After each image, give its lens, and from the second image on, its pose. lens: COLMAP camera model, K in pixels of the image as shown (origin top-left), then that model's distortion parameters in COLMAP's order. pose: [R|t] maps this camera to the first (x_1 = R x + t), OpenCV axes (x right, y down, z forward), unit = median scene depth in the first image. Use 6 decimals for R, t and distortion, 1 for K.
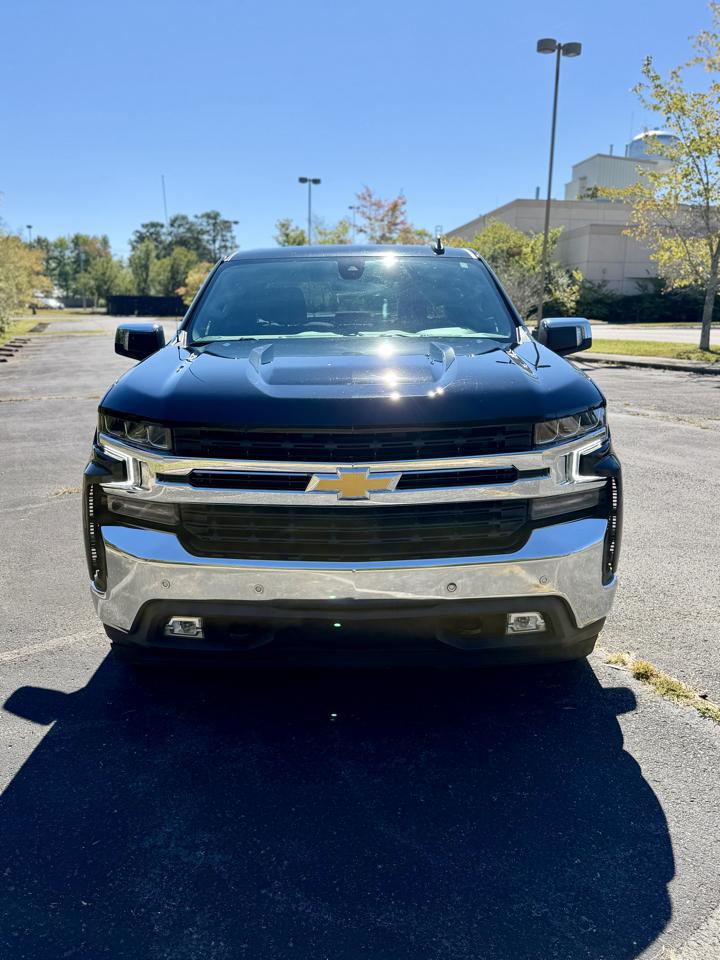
lens RADIAL K [[878.2, 0, 360.3], [0, 878.2, 474.3], [0, 0, 1]] dist [0.010883, -0.015511]
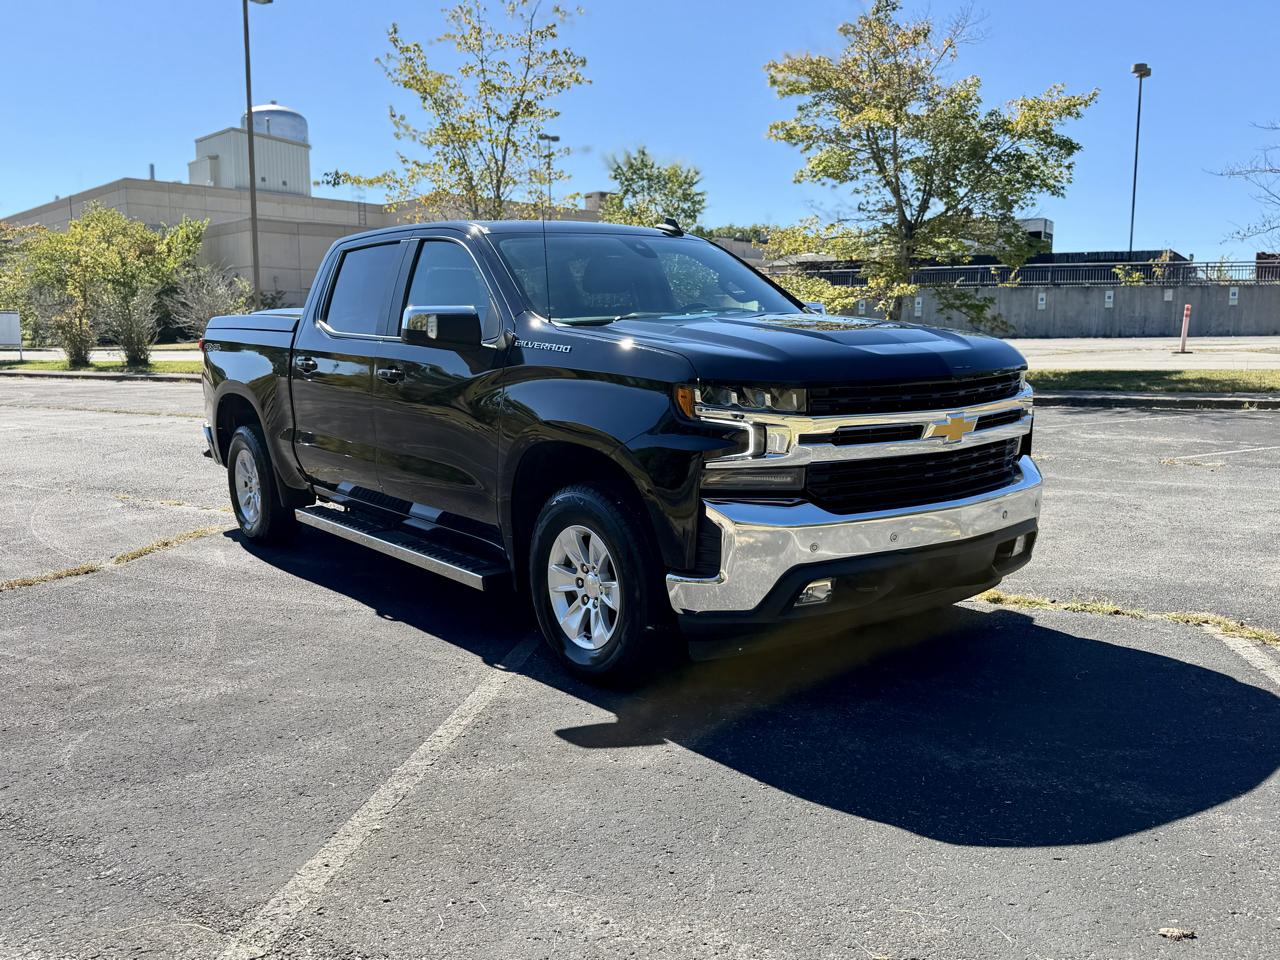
lens RADIAL K [[1170.9, 0, 644.9], [0, 1170.9, 487.8], [0, 0, 1]] dist [0.010883, -0.015511]
pose [[0.771186, -0.093375, 0.629724, -1.193537], [0.129486, 0.991514, -0.011553, 0.049379], [-0.623302, 0.090450, 0.776733, 0.096842]]
